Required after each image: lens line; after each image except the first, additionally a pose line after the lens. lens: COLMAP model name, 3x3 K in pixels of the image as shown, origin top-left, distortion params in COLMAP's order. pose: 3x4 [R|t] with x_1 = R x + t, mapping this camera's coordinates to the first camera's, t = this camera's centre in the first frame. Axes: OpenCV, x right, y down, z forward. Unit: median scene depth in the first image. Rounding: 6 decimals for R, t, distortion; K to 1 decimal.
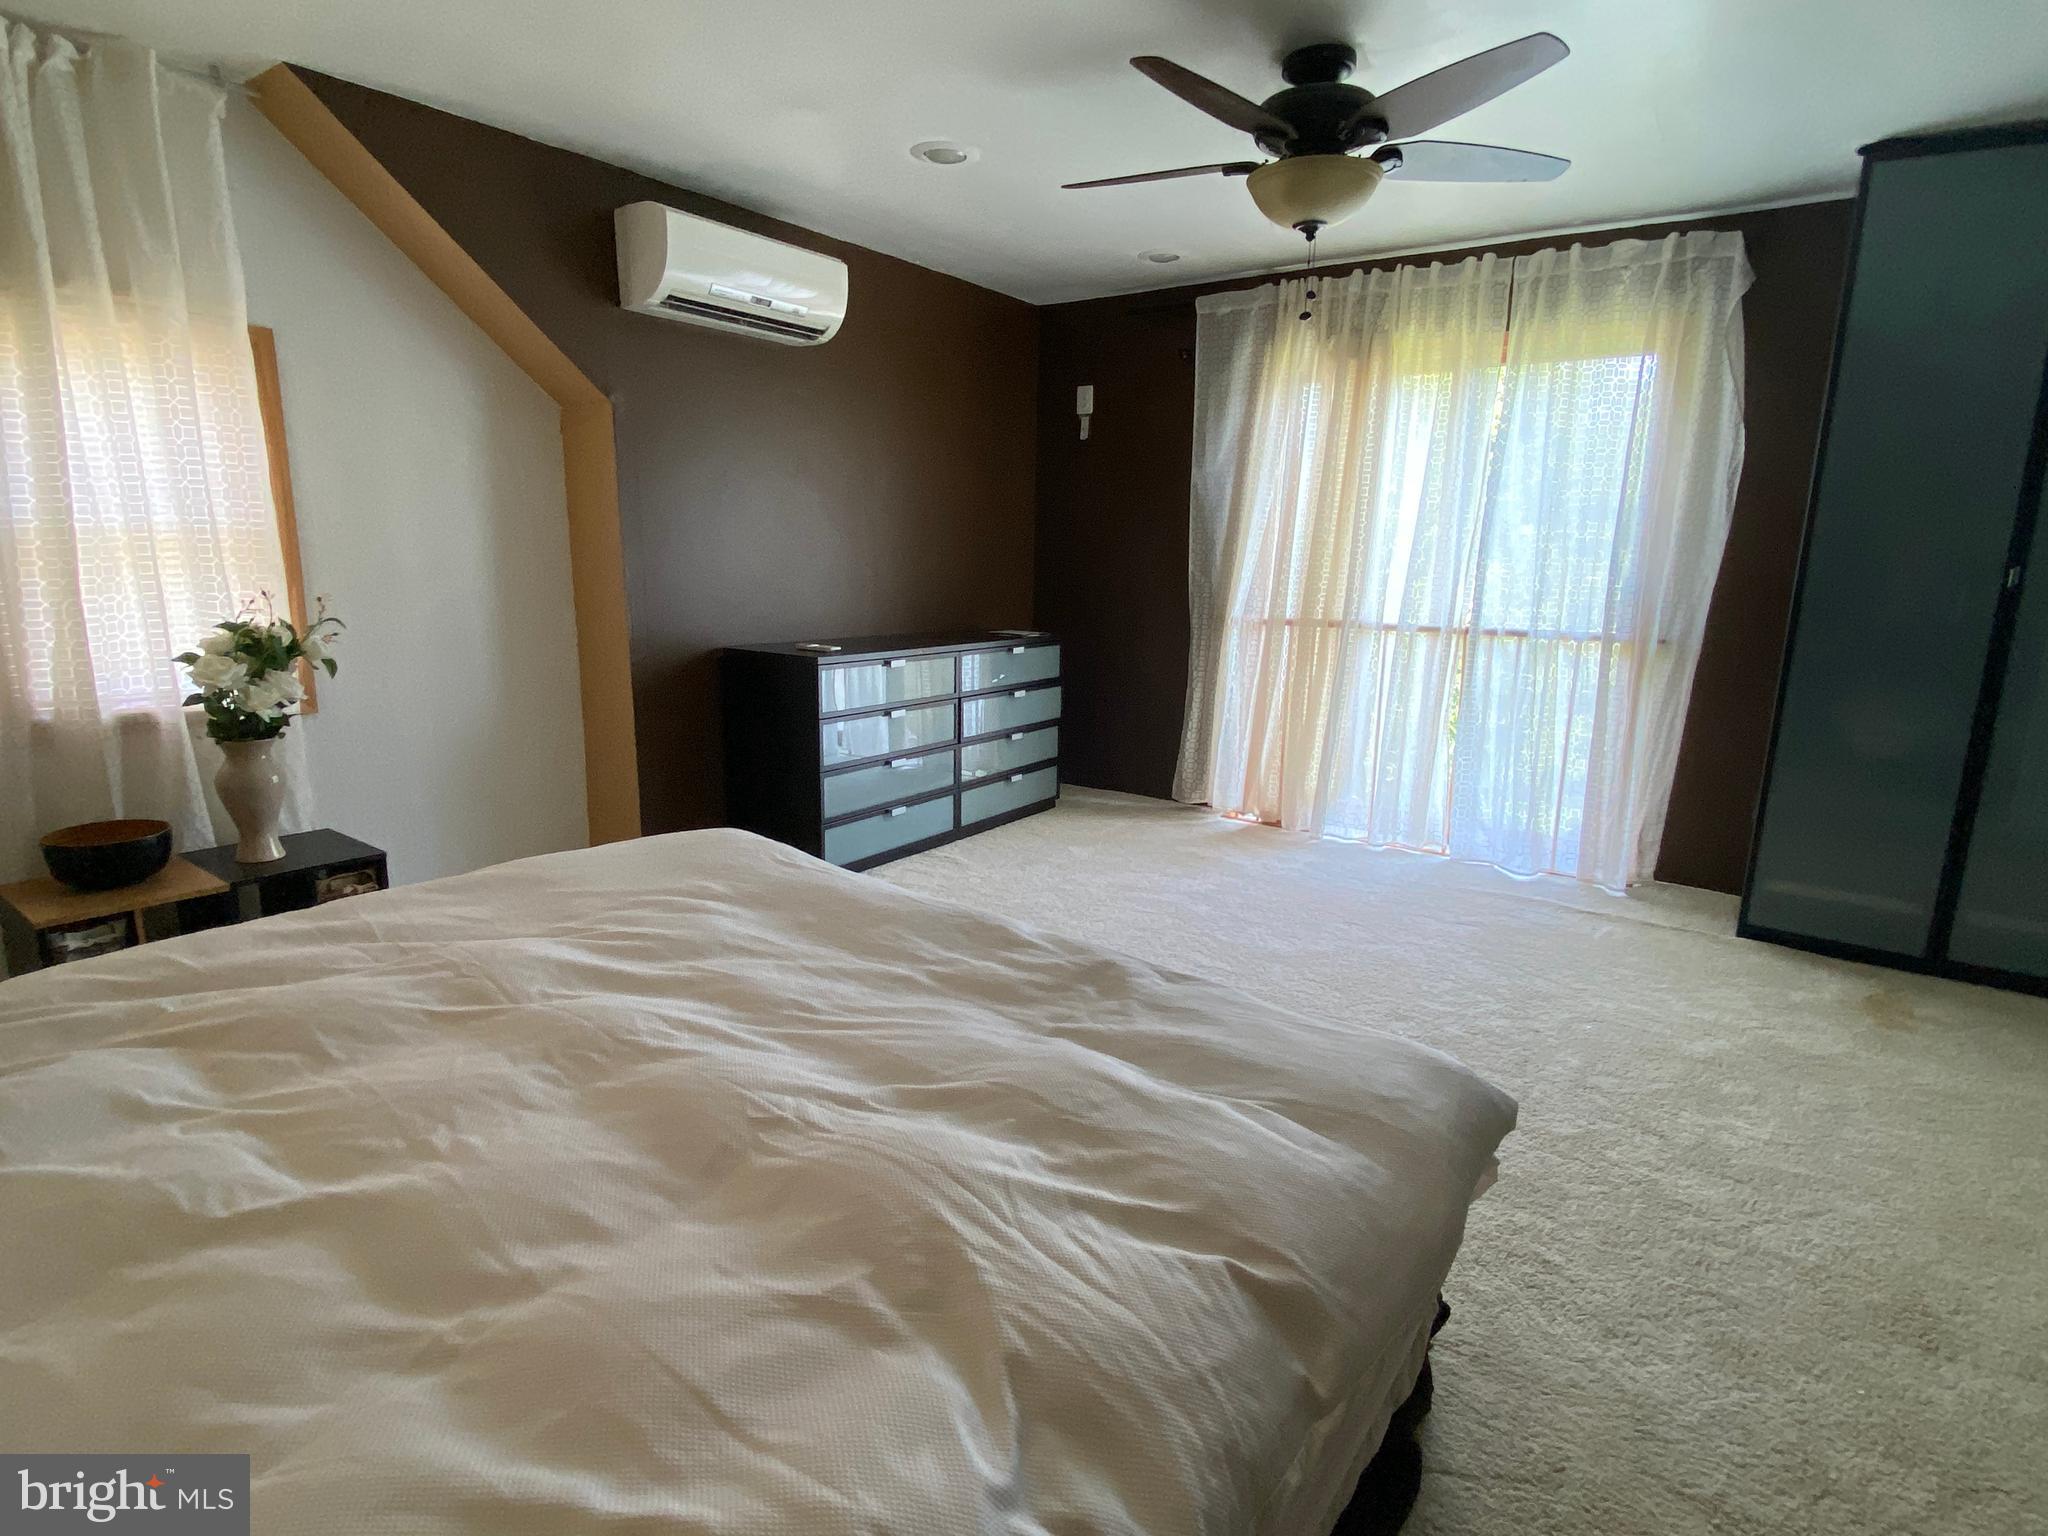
lens RADIAL K [[1065.9, 0, 1024.0], [0, 1065.9, 768.0], [0, 0, 1]] dist [0.025234, -0.023705]
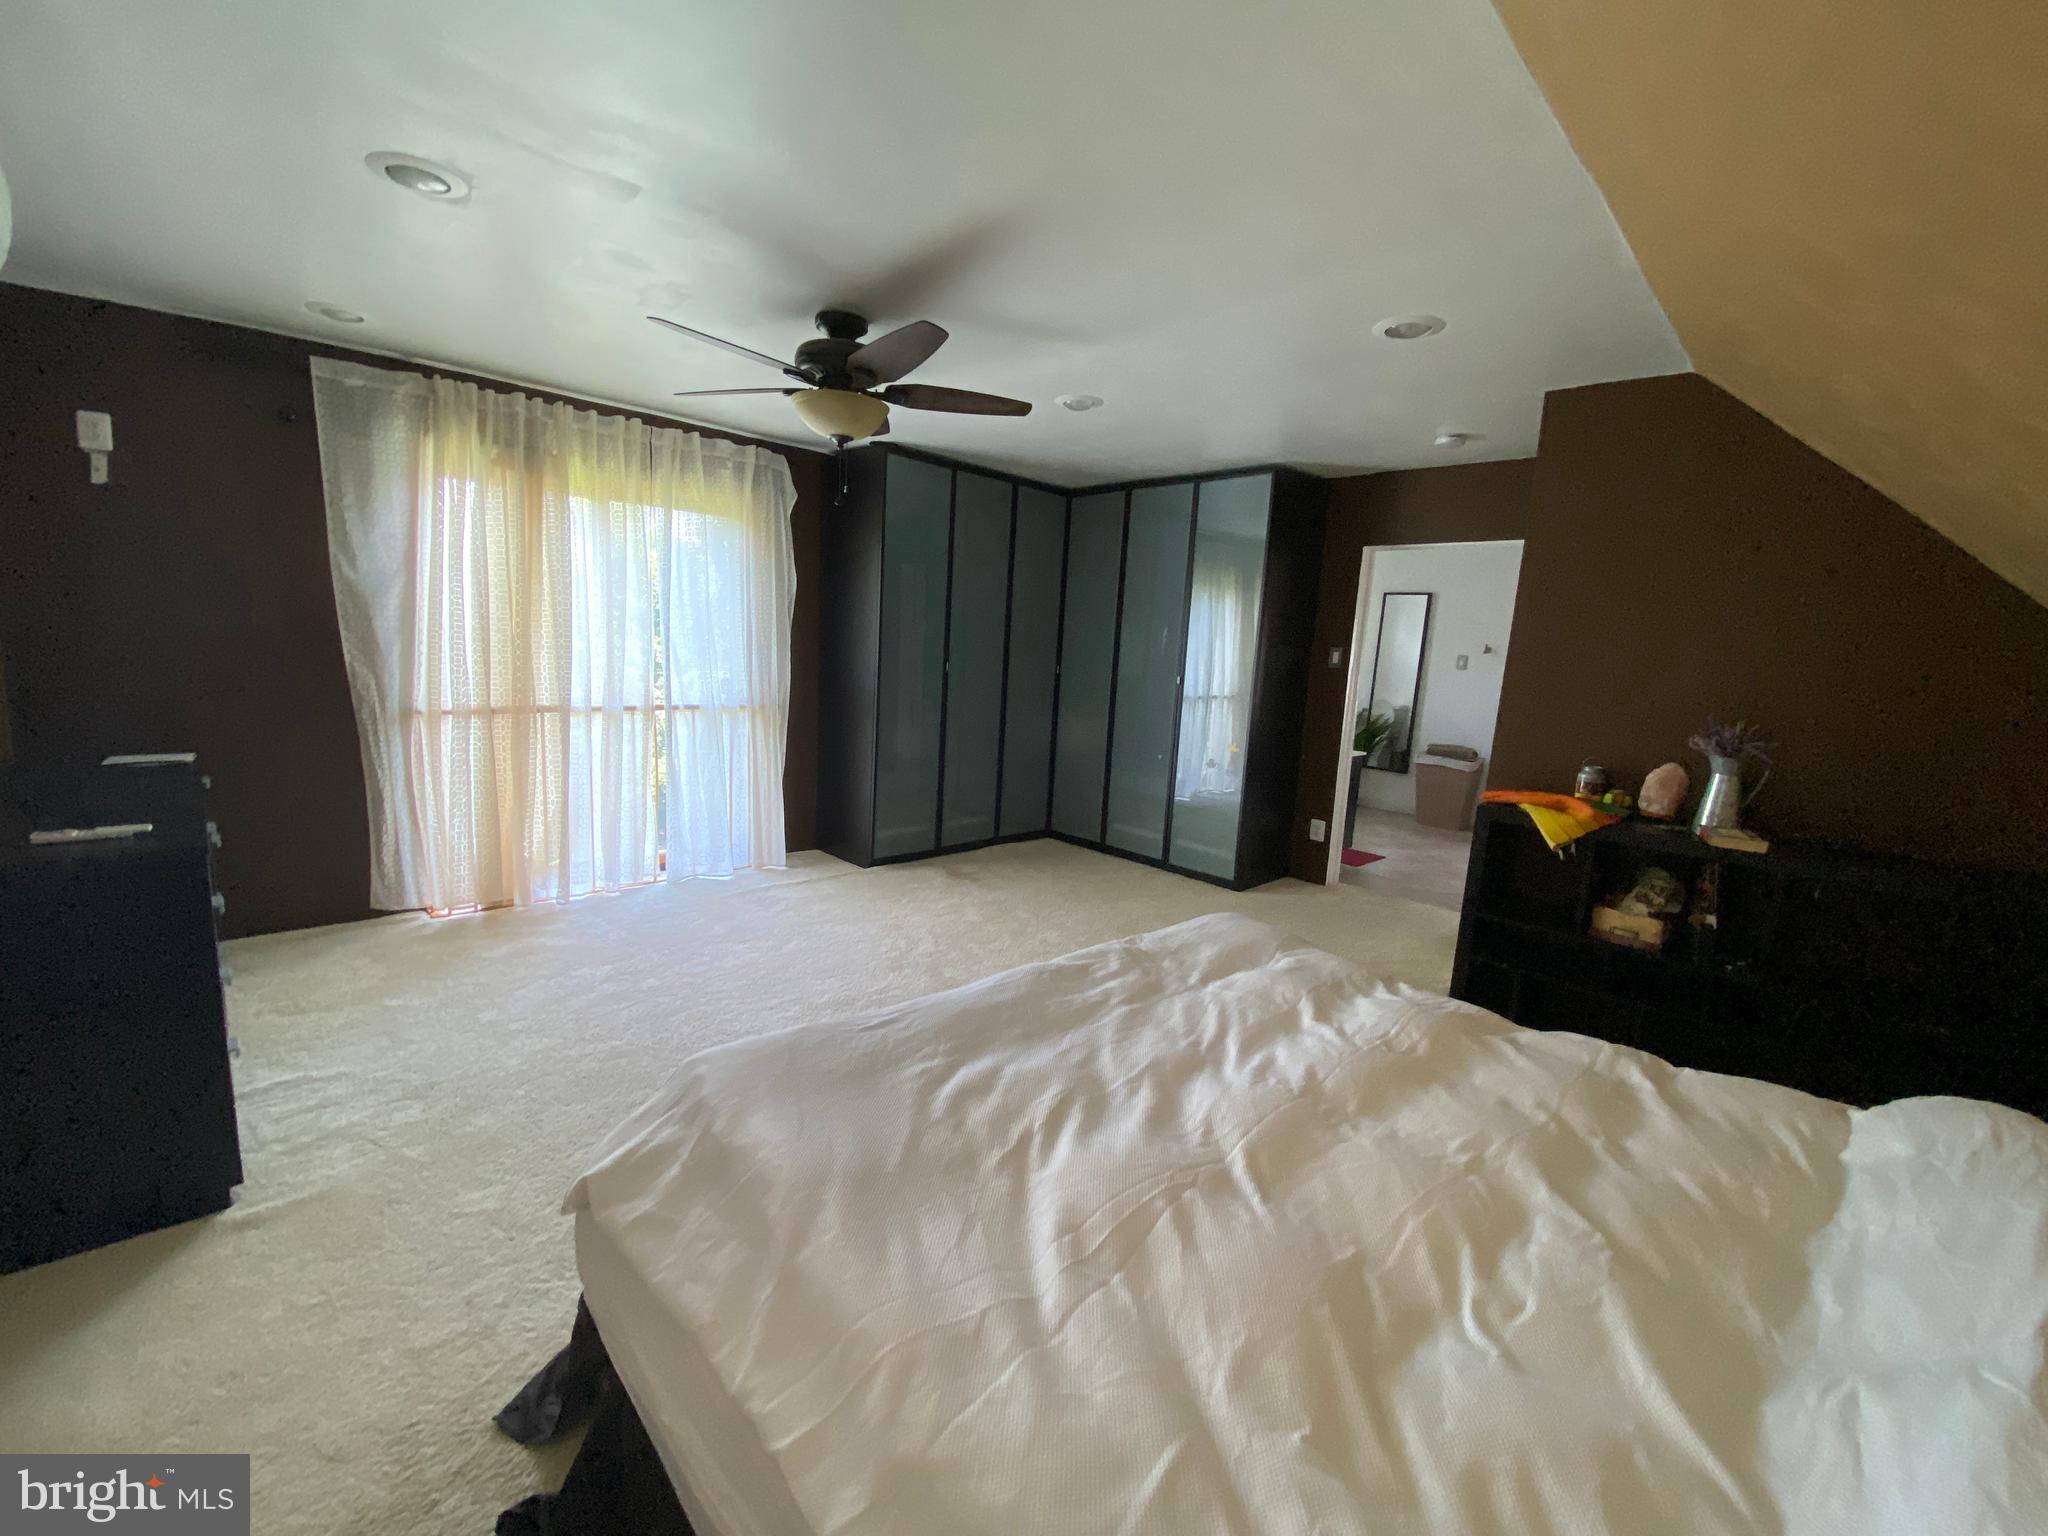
lens RADIAL K [[827.0, 0, 1017.4], [0, 827.0, 767.4], [0, 0, 1]] dist [0.011070, -0.014876]
pose [[0.184479, -0.156277, 0.970332, -0.510650], [0.154360, 0.979632, 0.128428, -0.123692], [-0.970639, 0.126089, 0.204844, 0.398079]]
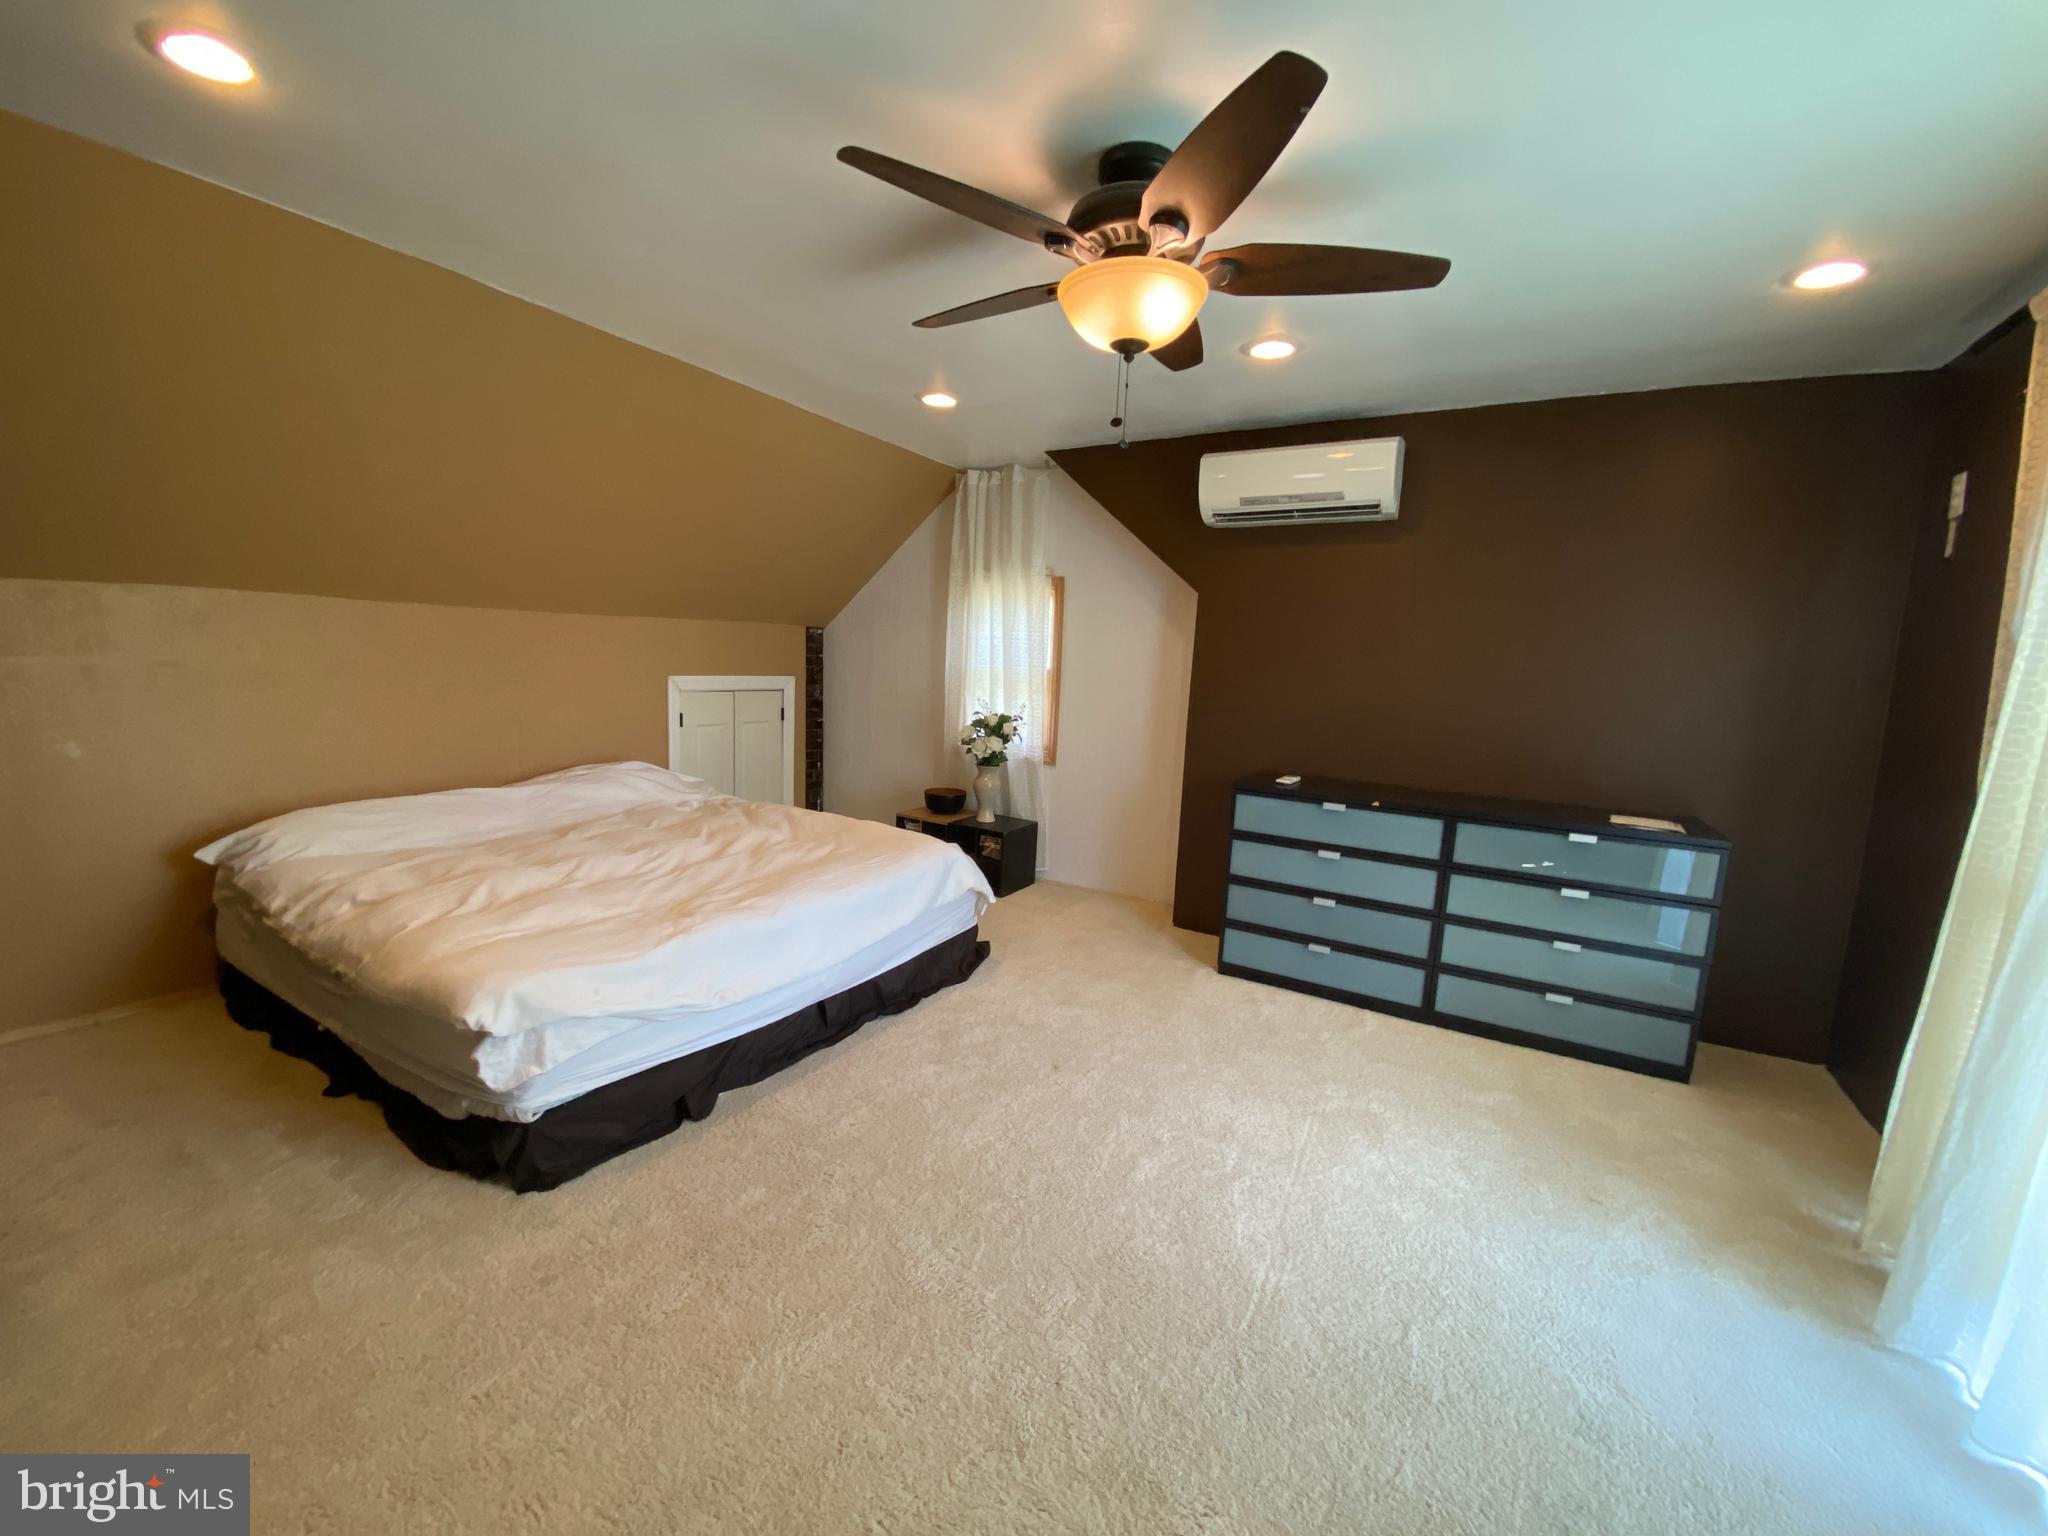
lens RADIAL K [[825.9, 0, 1013.0], [0, 825.9, 763.0], [0, 0, 1]] dist [0.019480, -0.020879]
pose [[0.083170, 0.117116, -0.989630, 0.639353], [-0.244771, 0.965049, 0.093636, -0.136573], [0.966007, 0.234445, 0.108930, 0.592154]]
